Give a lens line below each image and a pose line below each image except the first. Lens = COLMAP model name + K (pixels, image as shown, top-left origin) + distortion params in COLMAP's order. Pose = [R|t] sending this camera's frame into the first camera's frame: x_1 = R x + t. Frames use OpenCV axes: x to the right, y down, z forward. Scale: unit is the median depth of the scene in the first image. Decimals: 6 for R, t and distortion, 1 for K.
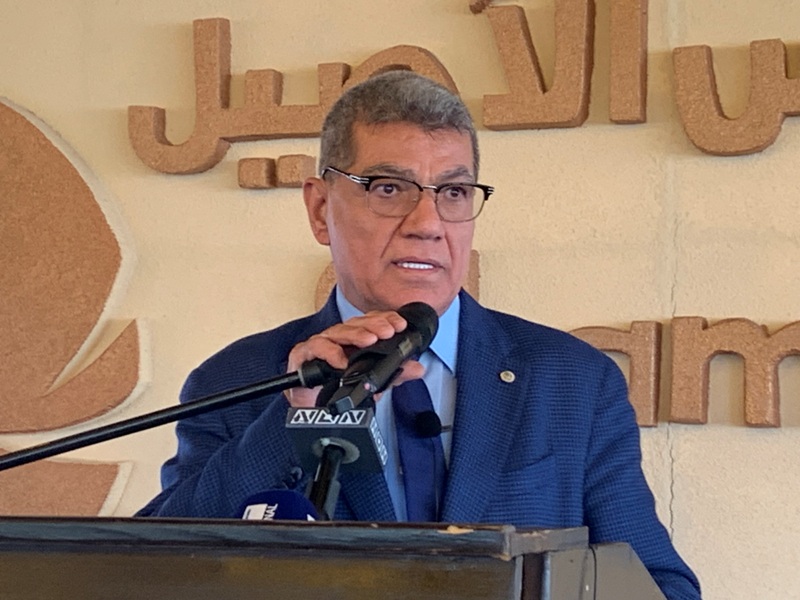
lens RADIAL K [[2495.4, 0, 400.0], [0, 2495.4, 300.0], [0, 0, 1]] dist [0.148165, 0.711799]
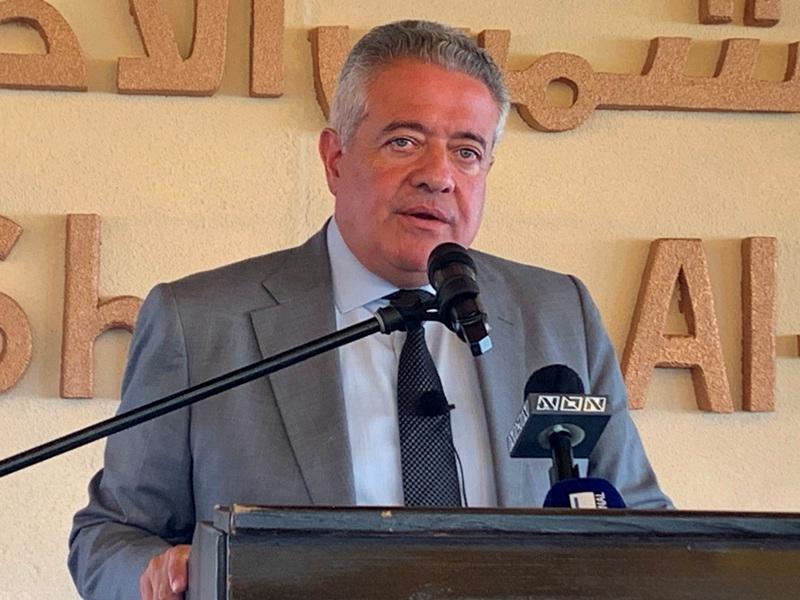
lens RADIAL K [[2528.4, 0, 386.7], [0, 2528.4, 298.2], [0, 0, 1]] dist [0.095526, 0.873752]
pose [[0.879696, 0.027698, 0.474730, -0.342748], [-0.036300, 0.999301, 0.008961, -0.001131], [-0.474150, -0.025116, 0.880086, 0.084693]]
